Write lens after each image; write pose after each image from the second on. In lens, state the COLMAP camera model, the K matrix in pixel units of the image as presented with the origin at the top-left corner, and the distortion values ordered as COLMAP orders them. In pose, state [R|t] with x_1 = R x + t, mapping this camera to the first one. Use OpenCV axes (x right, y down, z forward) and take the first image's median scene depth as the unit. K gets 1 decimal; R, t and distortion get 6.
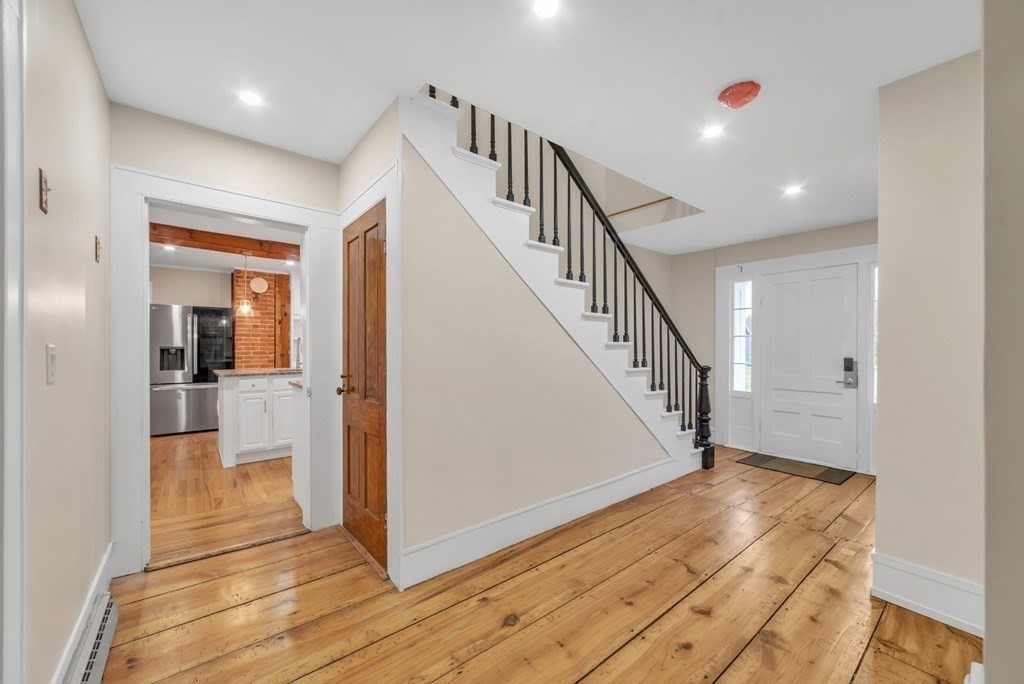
lens RADIAL K [[402.7, 0, 515.3], [0, 402.7, 350.9], [0, 0, 1]] dist [0.000769, -0.000170]
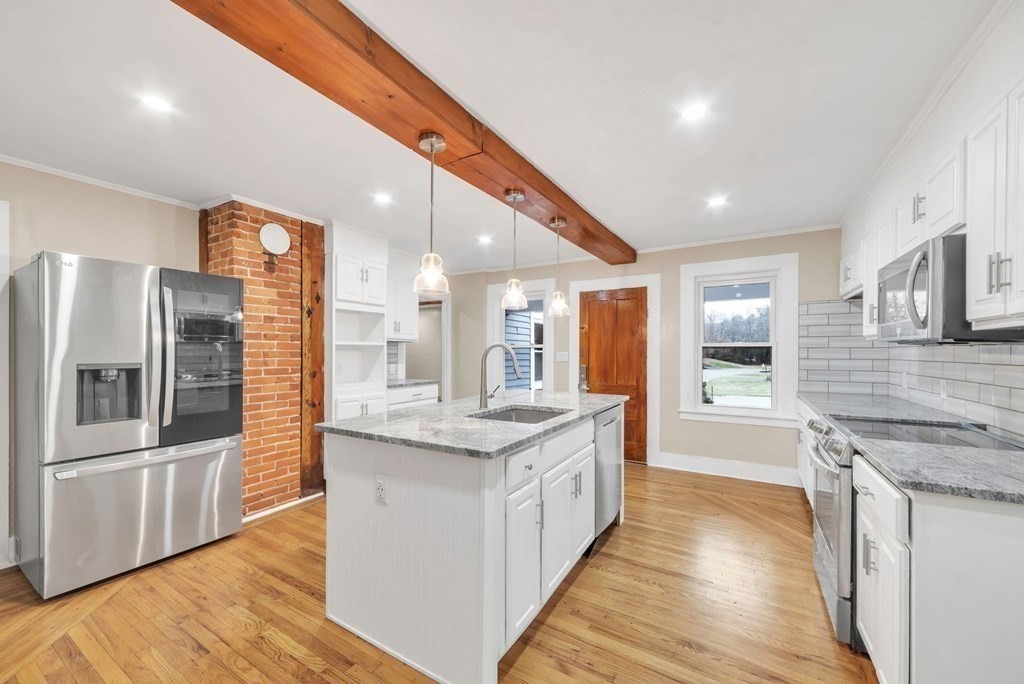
lens RADIAL K [[402.7, 0, 511.4], [0, 402.7, 354.4], [0, 0, 1]] dist [0.000769, -0.000170]
pose [[0.940602, -0.001383, 0.339507, -0.535150], [0.000376, 0.999995, 0.003032, -0.018224], [-0.339510, -0.002724, 0.940599, 0.422684]]
